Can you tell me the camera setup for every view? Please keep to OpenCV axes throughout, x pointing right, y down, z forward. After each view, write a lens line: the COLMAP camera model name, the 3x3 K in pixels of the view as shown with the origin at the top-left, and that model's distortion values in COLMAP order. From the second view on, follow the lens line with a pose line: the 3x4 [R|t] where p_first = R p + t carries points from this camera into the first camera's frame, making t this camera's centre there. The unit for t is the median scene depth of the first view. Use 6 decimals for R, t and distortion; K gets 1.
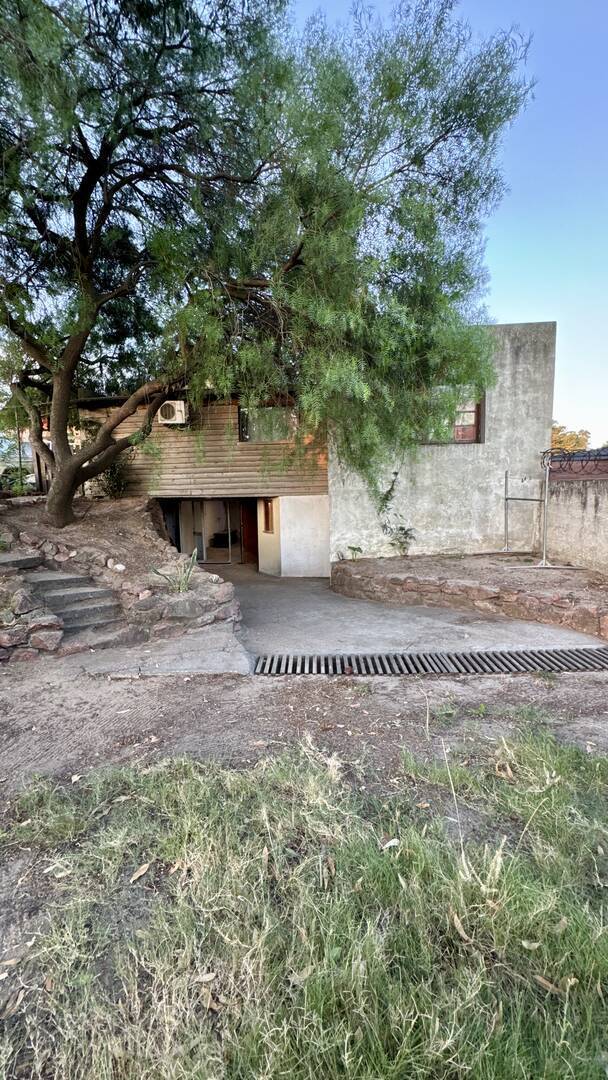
lens RADIAL K [[433.0, 0, 304.8], [0, 433.0, 539.4], [0, 0, 1]] dist [-0.001325, 0.000152]
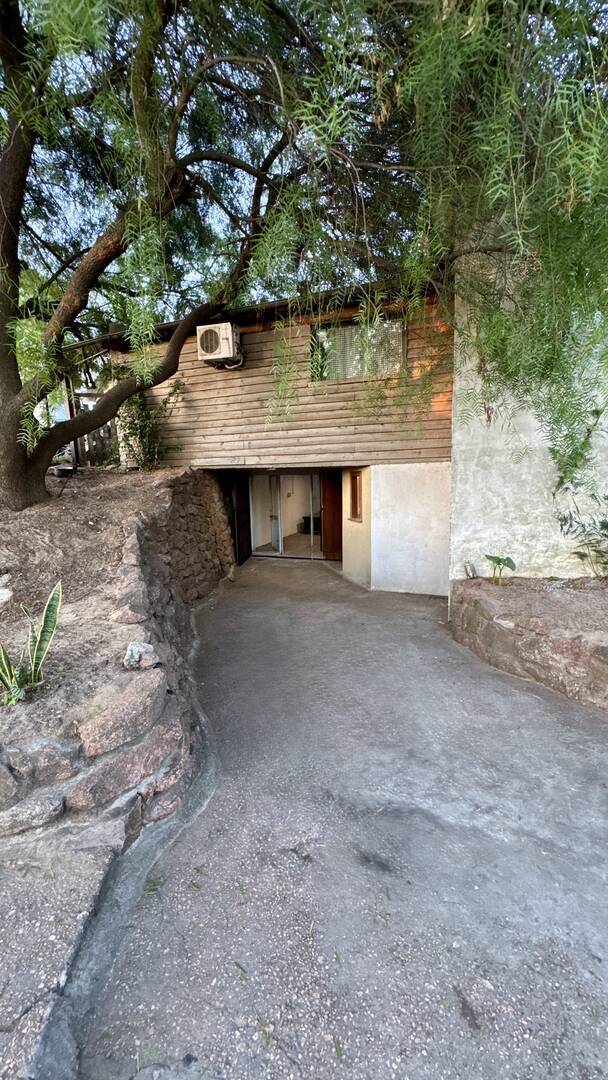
lens RADIAL K [[433.0, 0, 304.8], [0, 433.0, 539.4], [0, 0, 1]] dist [-0.001325, 0.000152]
pose [[0.962313, 0.038477, -0.269210, 0.024321], [-0.026038, 0.998428, 0.049627, -0.020309], [0.270696, -0.040747, 0.961802, 0.369153]]
